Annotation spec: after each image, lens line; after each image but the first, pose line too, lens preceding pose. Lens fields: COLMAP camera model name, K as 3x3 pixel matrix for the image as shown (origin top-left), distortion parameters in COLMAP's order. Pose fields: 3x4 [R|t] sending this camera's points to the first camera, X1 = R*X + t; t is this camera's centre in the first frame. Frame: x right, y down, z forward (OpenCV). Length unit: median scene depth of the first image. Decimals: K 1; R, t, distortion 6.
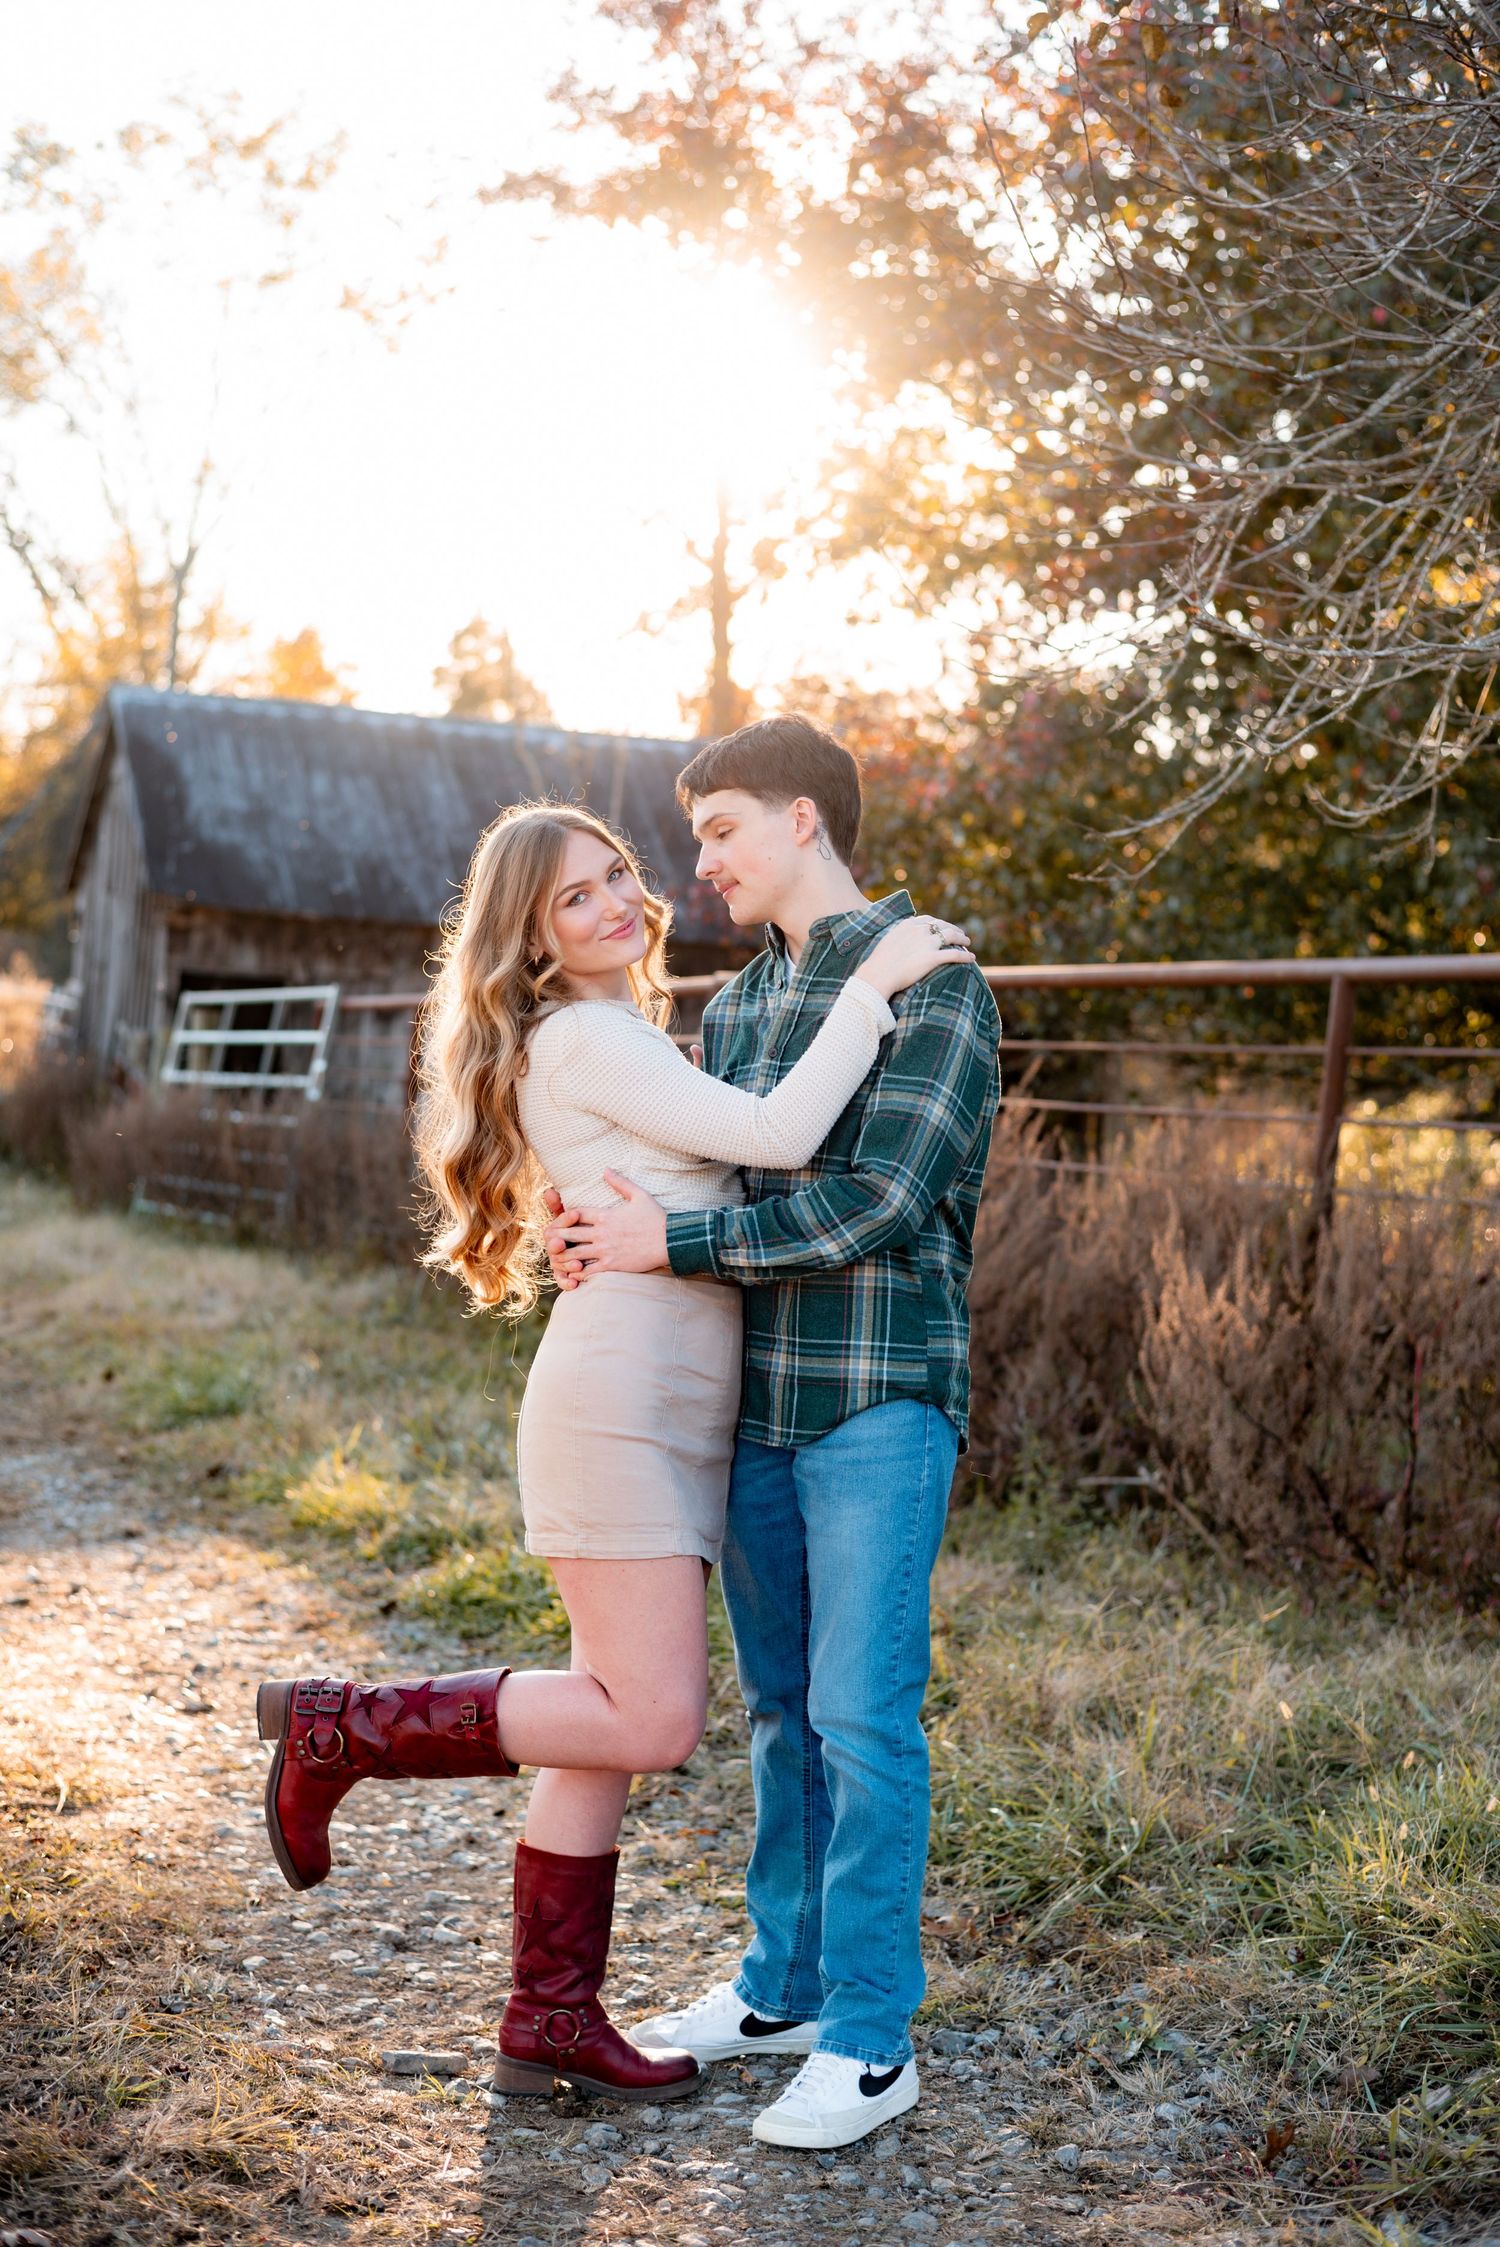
lens RADIAL K [[3199.5, 0, 749.6], [0, 3199.5, 1082.9], [0, 0, 1]] dist [-0.006924, -0.069541]
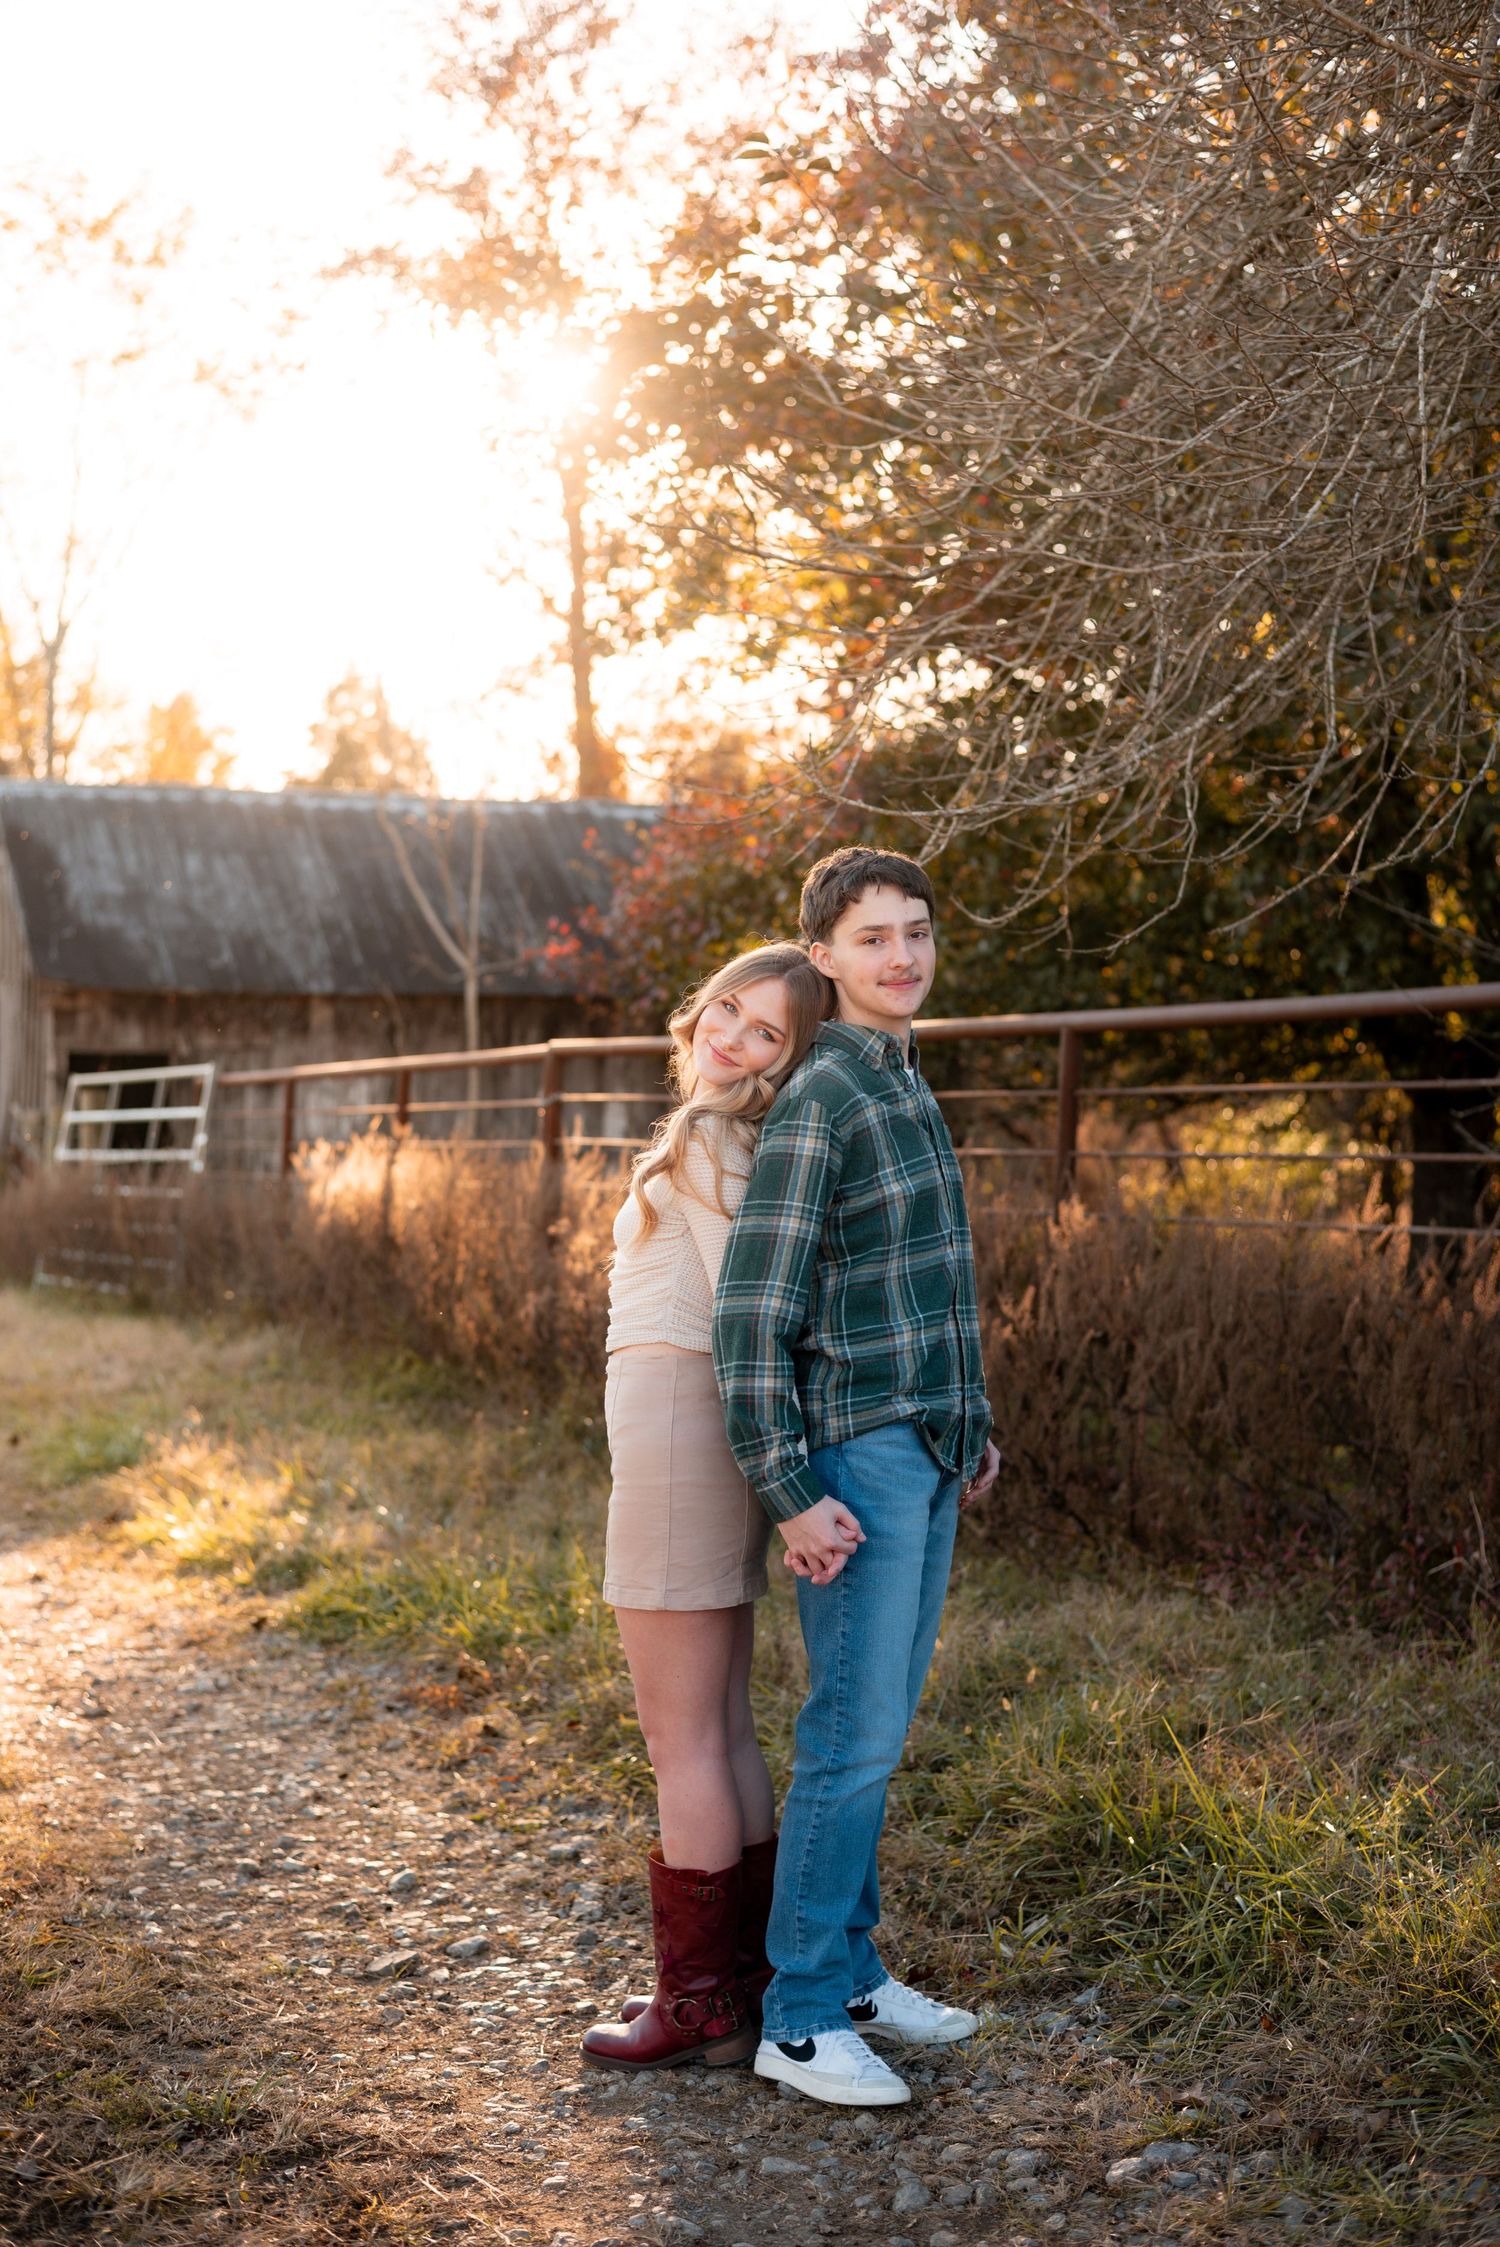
lens RADIAL K [[3204.8, 0, 703.8], [0, 3204.8, 1122.2], [0, 0, 1]] dist [-0.018635, -0.047843]
pose [[0.998329, -0.055759, 0.015146, 0.028510], [0.055723, 0.998442, 0.002810, -0.008204], [-0.015279, -0.001961, 0.999881, -0.115117]]
